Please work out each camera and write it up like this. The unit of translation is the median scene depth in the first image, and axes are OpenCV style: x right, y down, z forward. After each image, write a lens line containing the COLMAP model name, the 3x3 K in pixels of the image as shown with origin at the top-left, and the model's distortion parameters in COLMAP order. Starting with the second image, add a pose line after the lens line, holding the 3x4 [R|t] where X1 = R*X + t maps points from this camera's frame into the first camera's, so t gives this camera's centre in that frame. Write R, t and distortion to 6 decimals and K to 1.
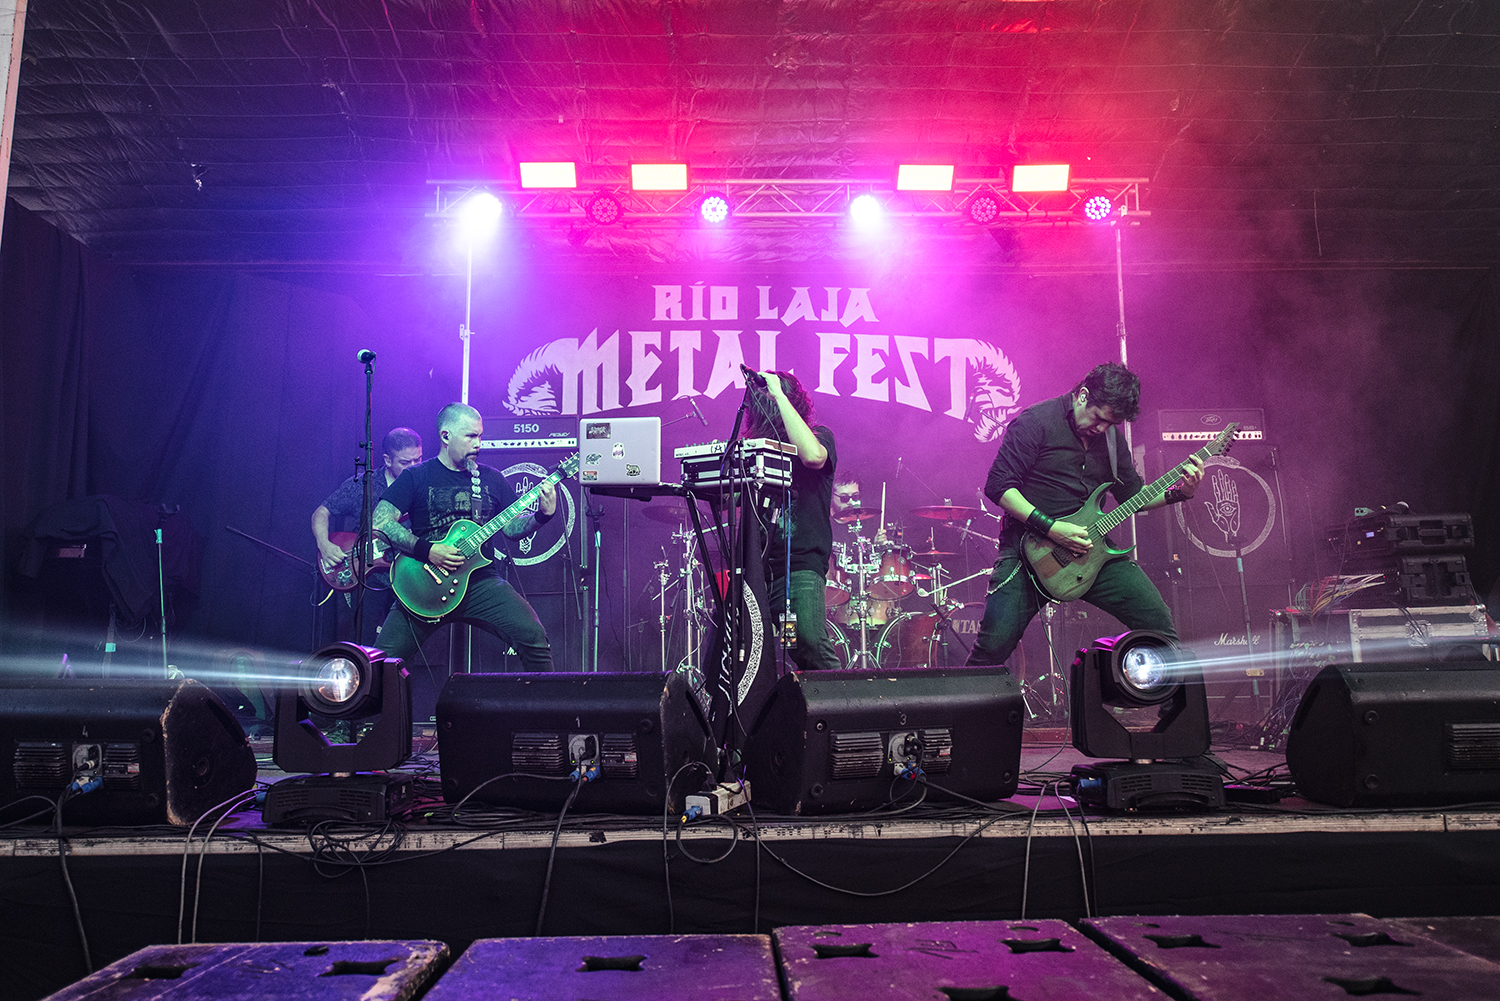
lens RADIAL K [[1247.3, 0, 749.7], [0, 1247.3, 400.4], [0, 0, 1]] dist [-0.007232, 0.007020]
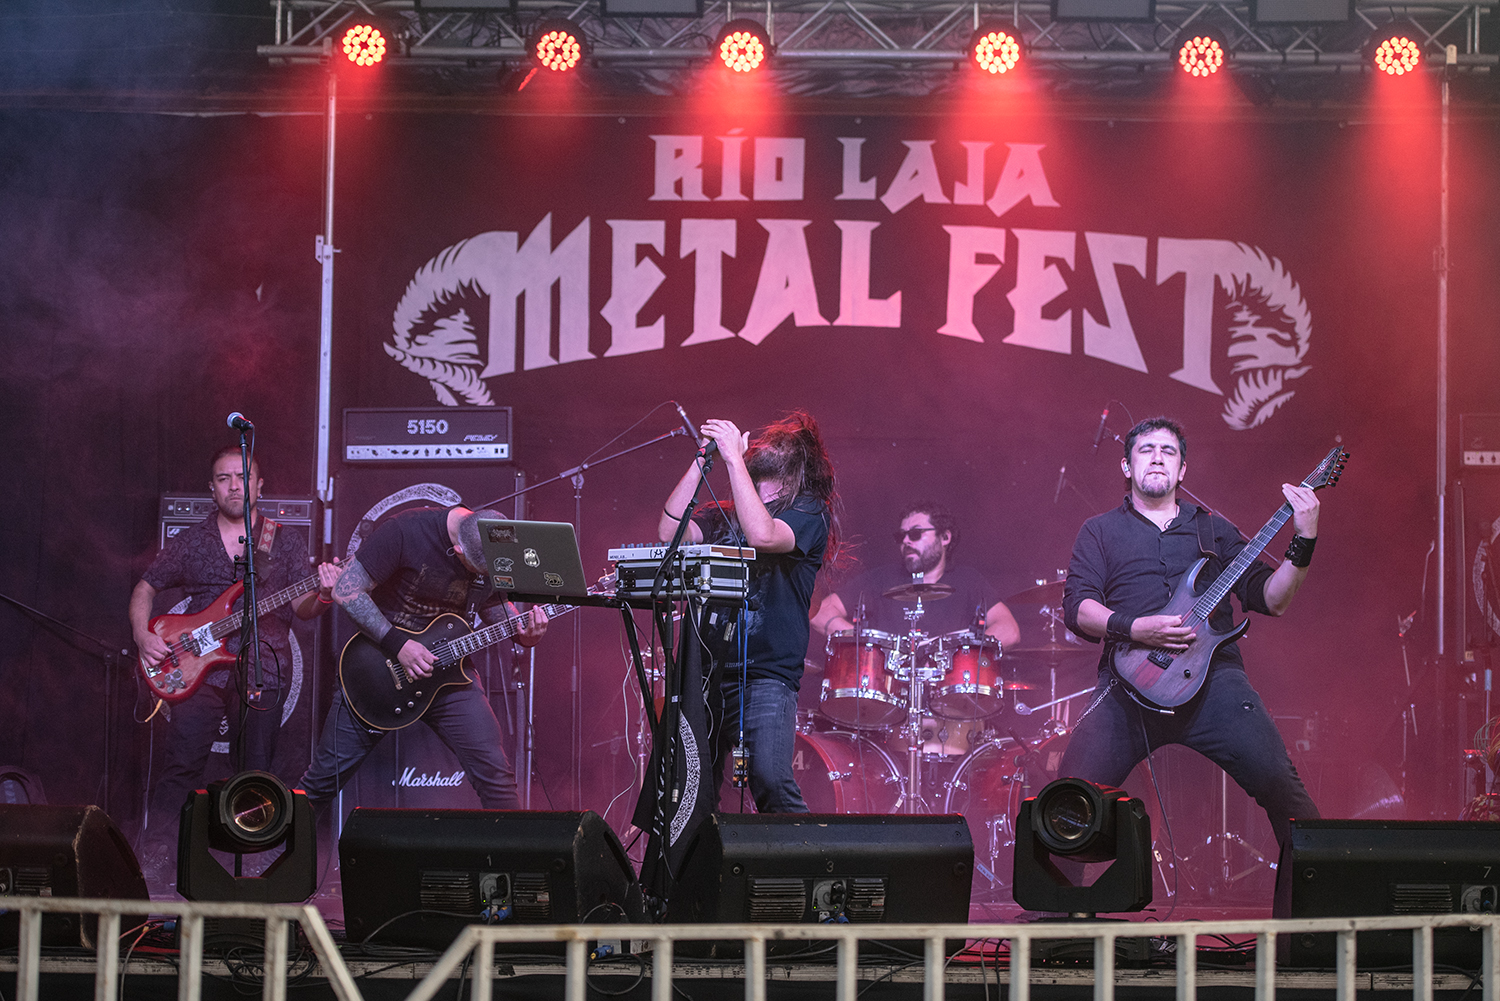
lens RADIAL K [[3055.4, 0, 750.0], [0, 3055.4, 500.5], [0, 0, 1]] dist [-0.060794, 0.088526]
pose [[0.997555, 0.017659, -0.067623, 0.062746], [-0.010427, 0.994329, 0.105839, -0.077384], [0.069109, -0.104875, 0.992081, -0.372454]]
